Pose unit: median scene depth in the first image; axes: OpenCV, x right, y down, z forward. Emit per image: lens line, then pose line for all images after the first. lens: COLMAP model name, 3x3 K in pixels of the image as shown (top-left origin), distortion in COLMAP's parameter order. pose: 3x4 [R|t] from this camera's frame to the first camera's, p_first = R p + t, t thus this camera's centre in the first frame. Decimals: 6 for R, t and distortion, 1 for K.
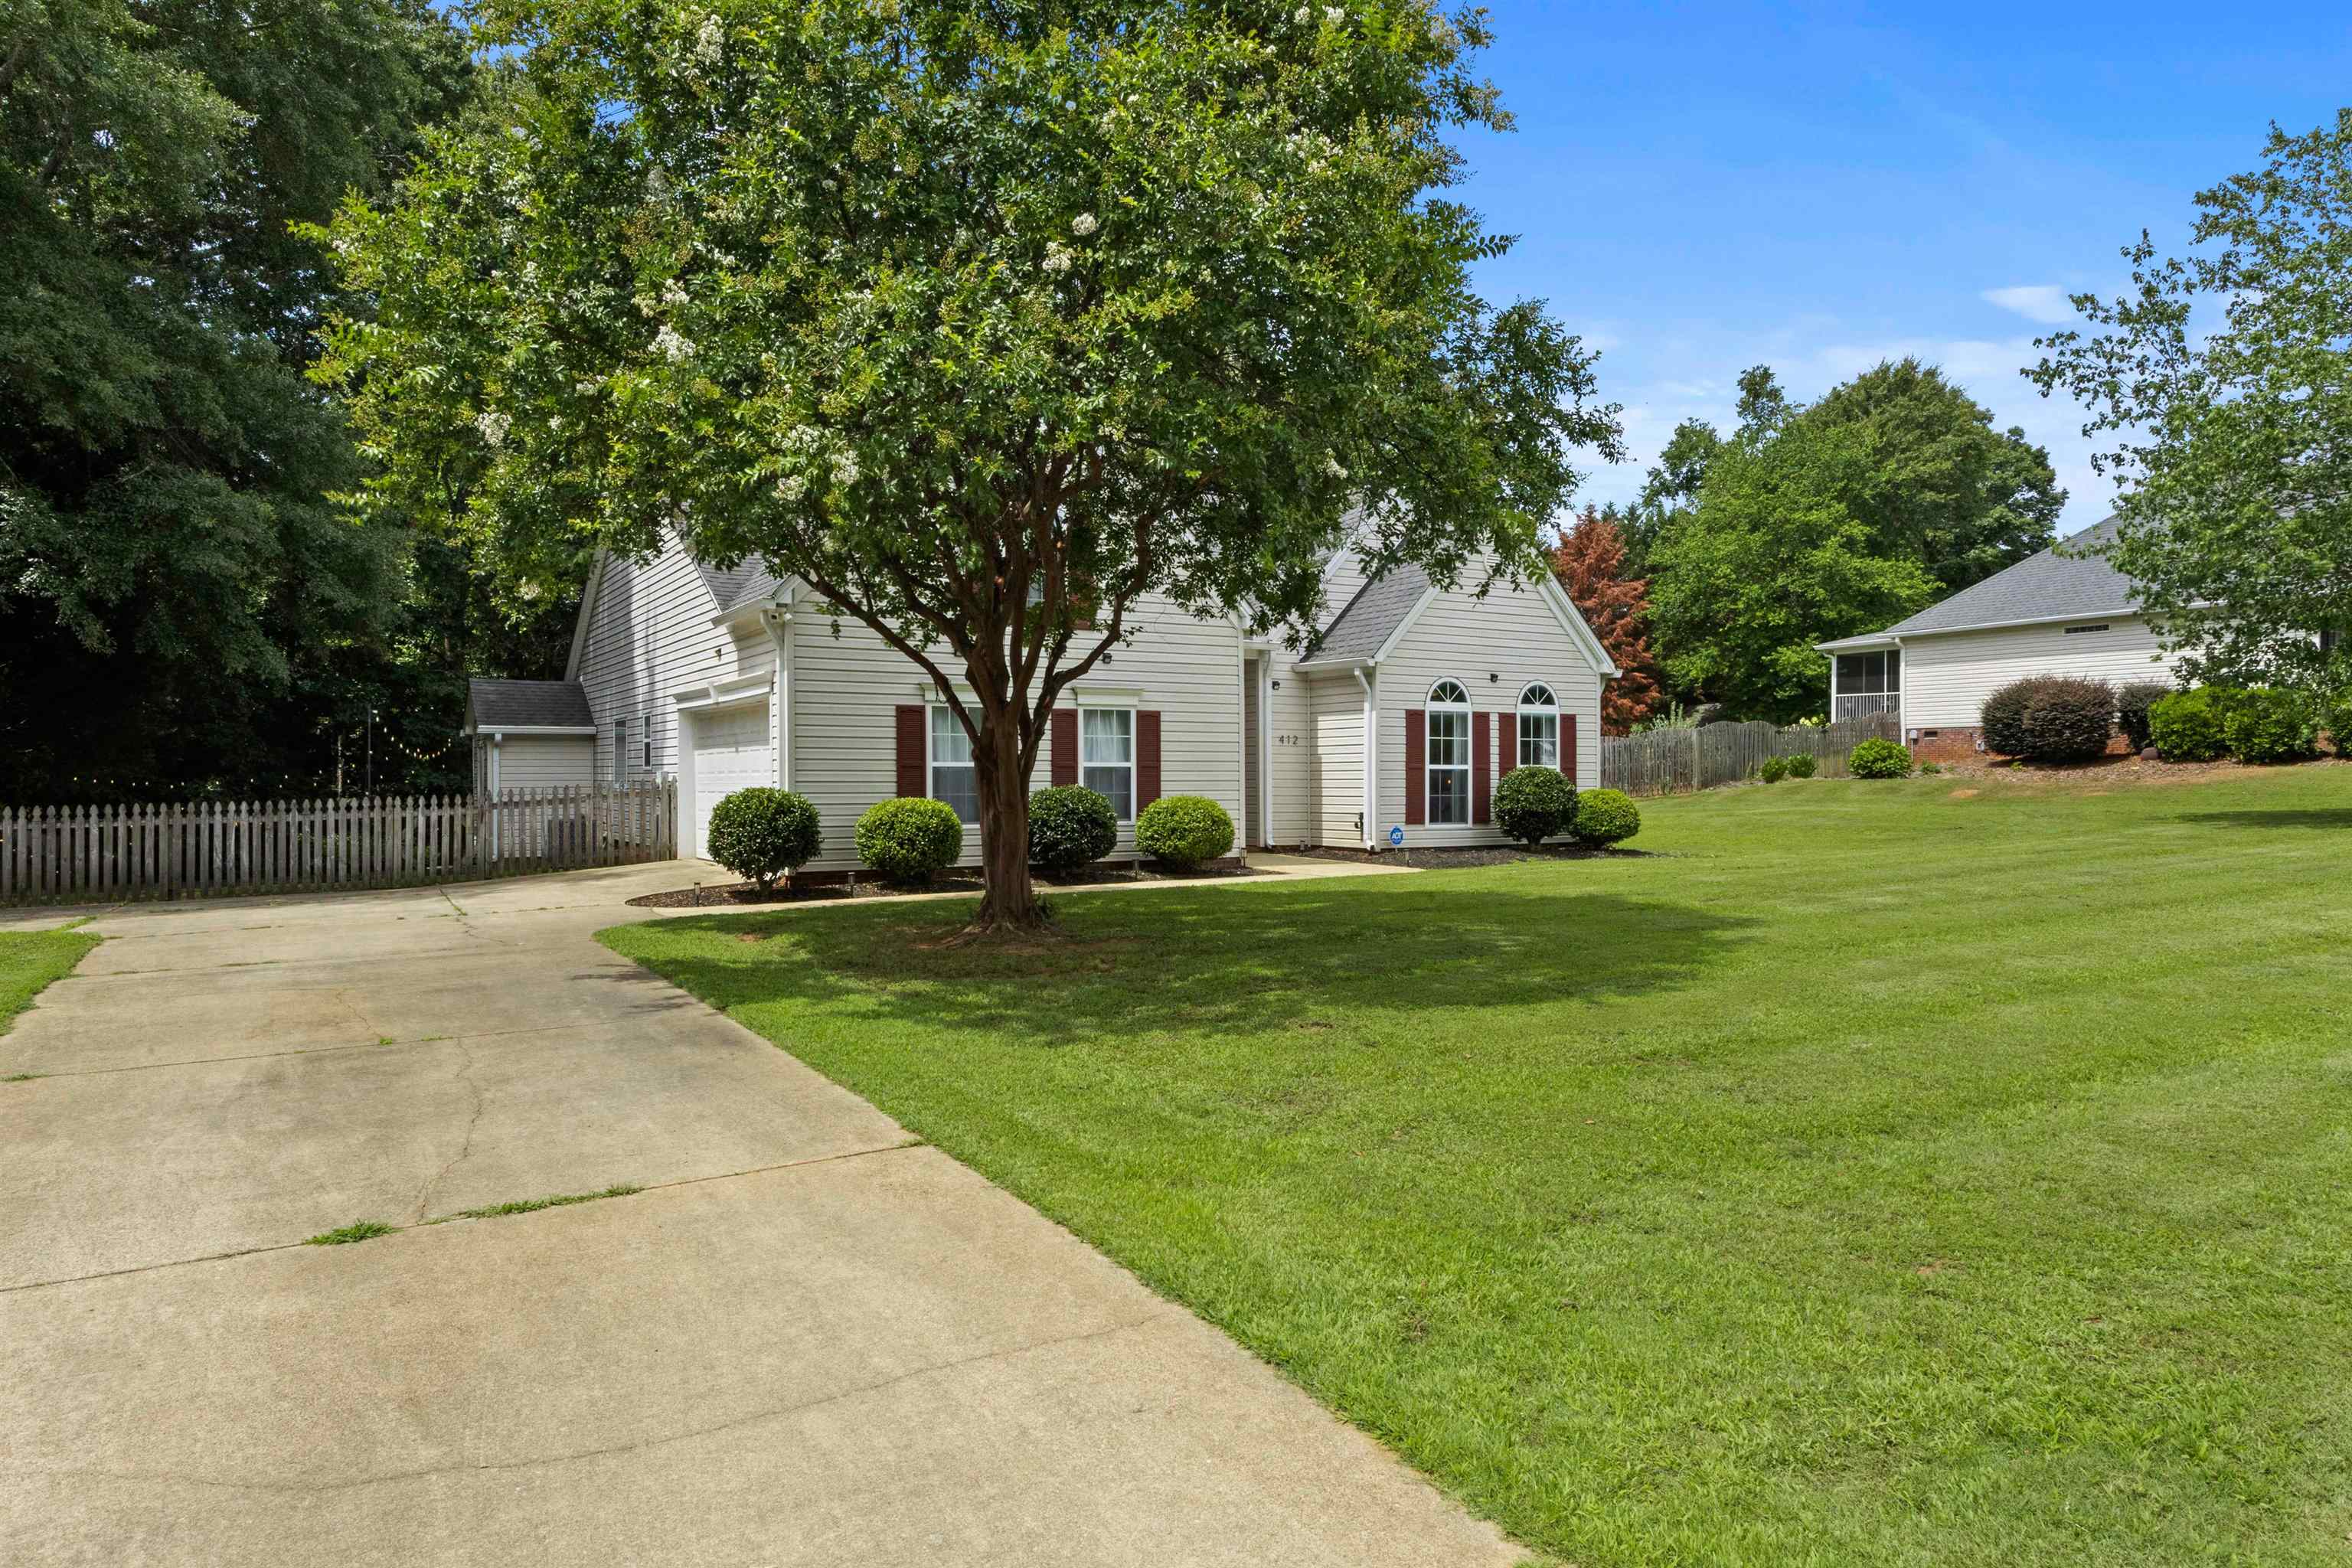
lens RADIAL K [[1463.9, 0, 1178.5], [0, 1463.9, 782.8], [0, 0, 1]] dist [0.002501, 0.000083]
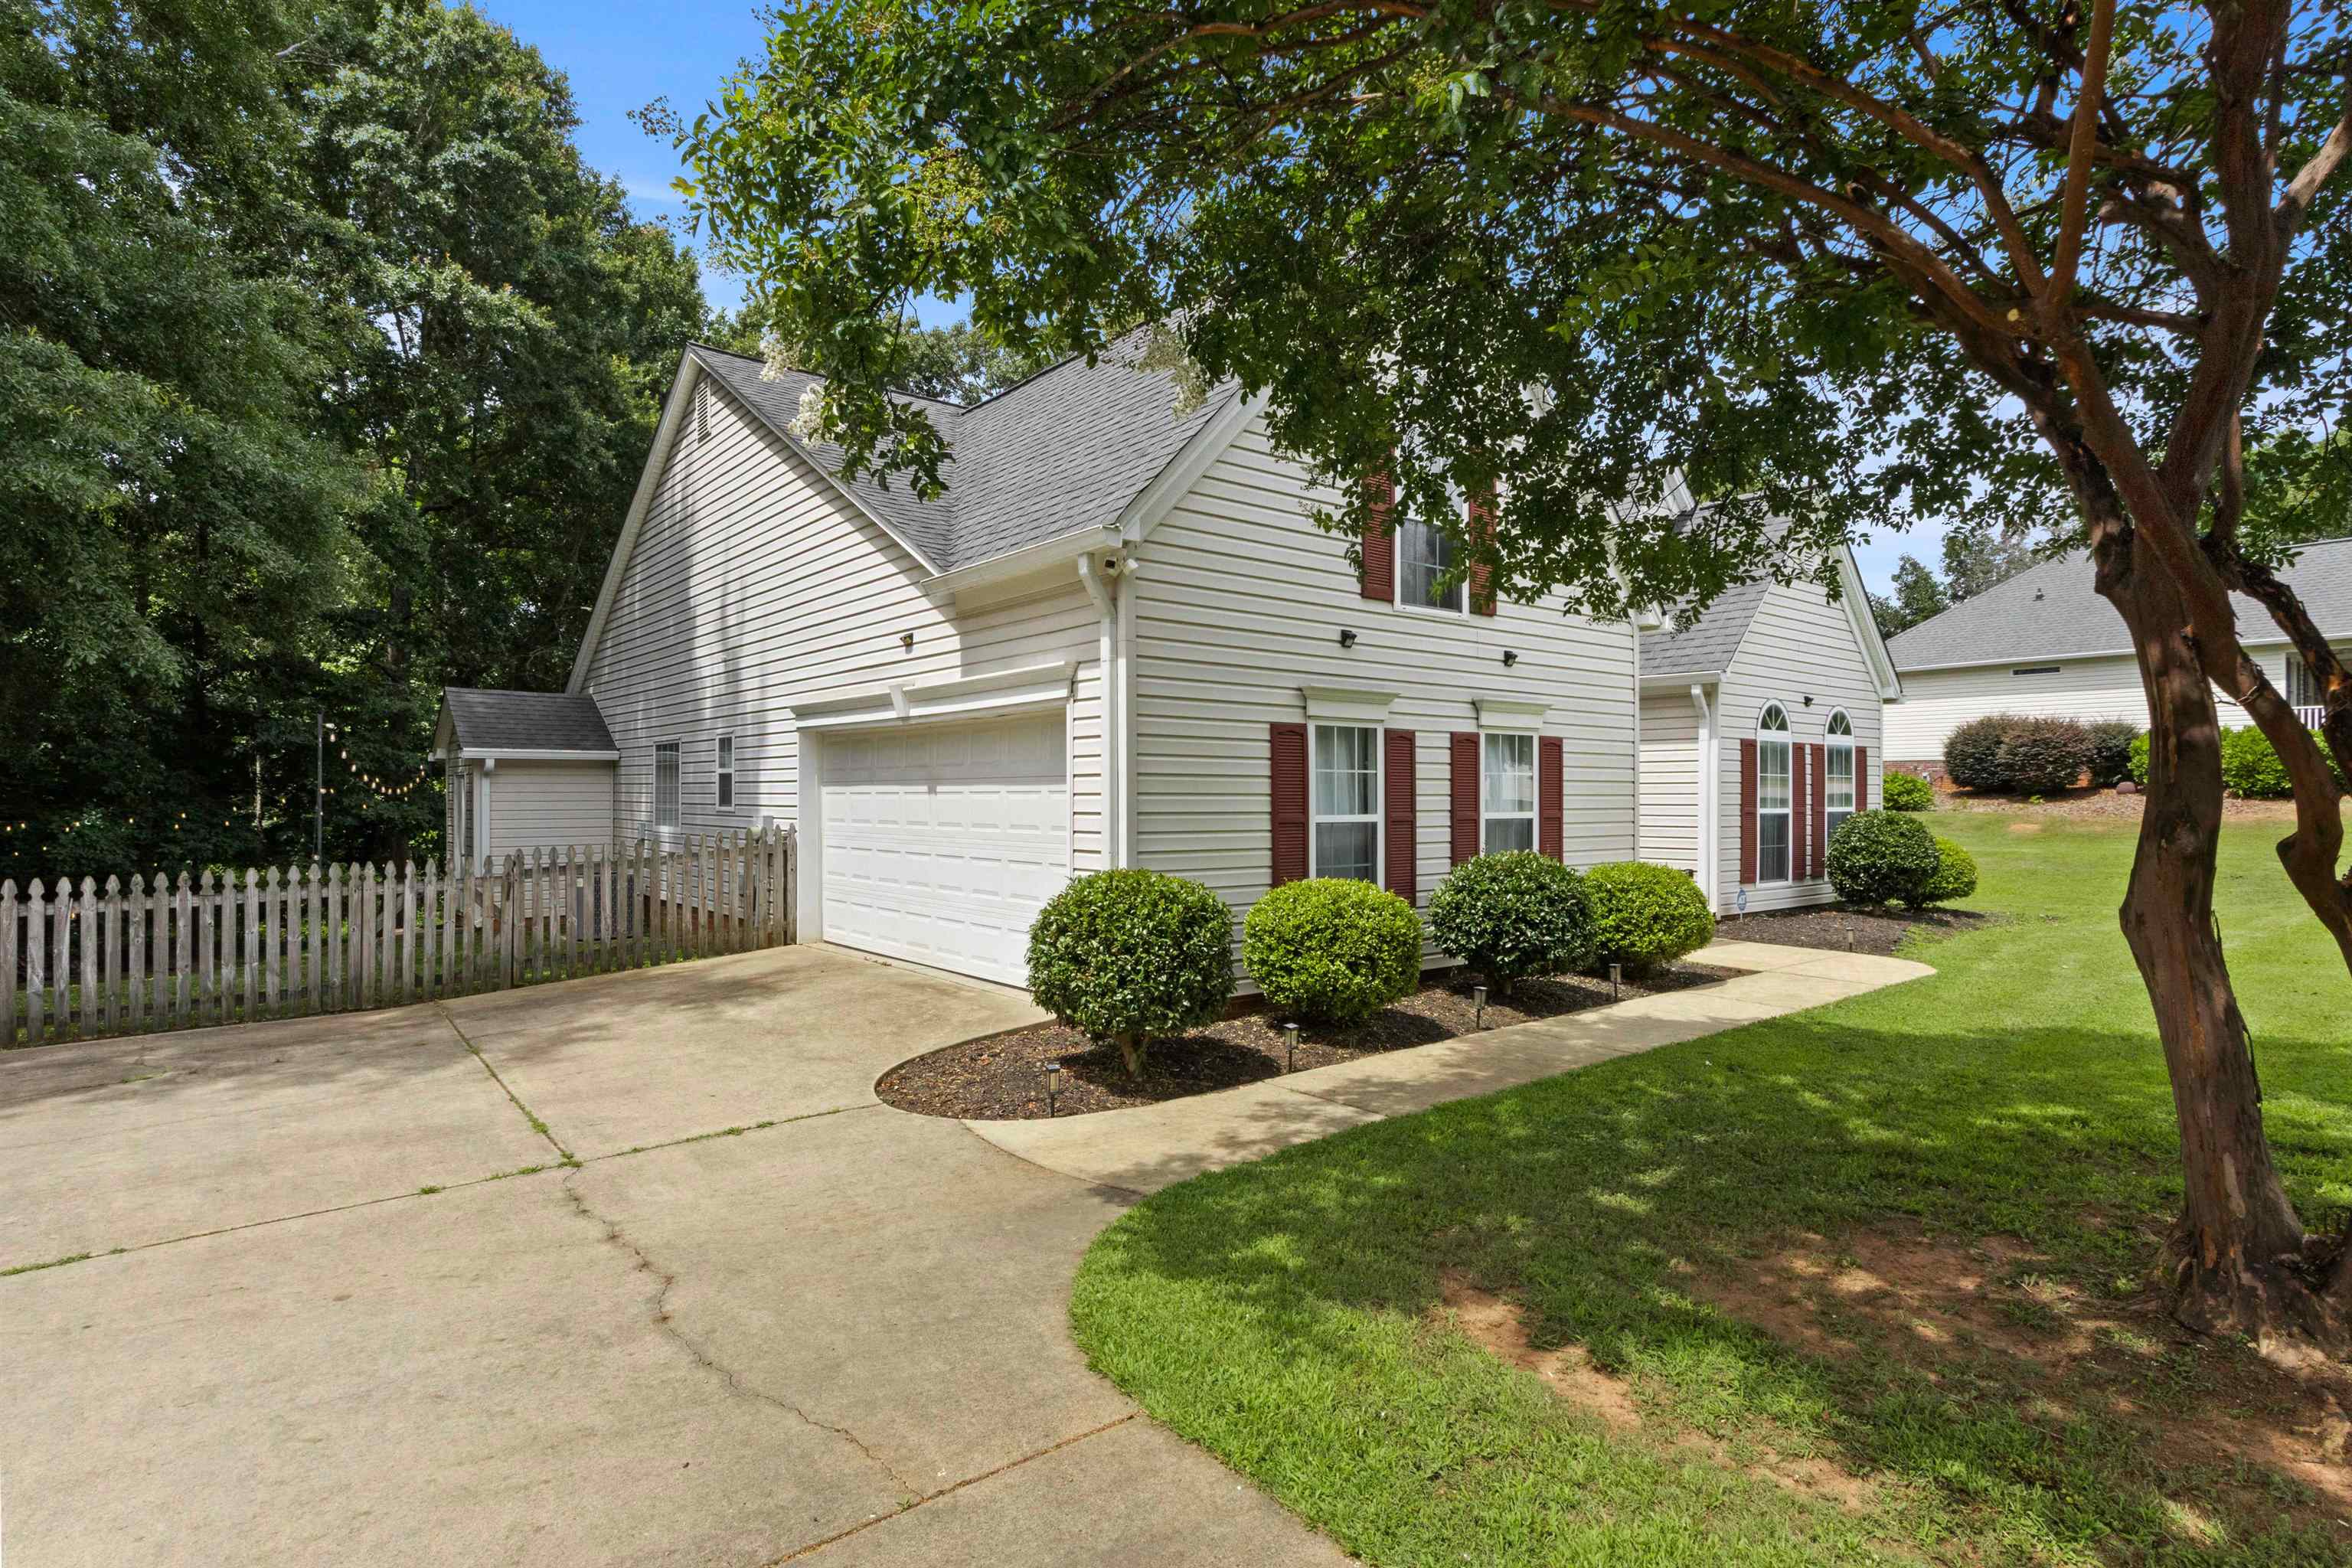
lens RADIAL K [[1202.3, 0, 1178.4], [0, 1202.3, 783.9], [0, 0, 1]] dist [0.002143, 0.000146]
pose [[0.990835, 0.004946, 0.134987, -0.246802], [-0.003265, 0.999914, -0.012672, -0.017336], [-0.135038, 0.012115, 0.990766, 0.421119]]
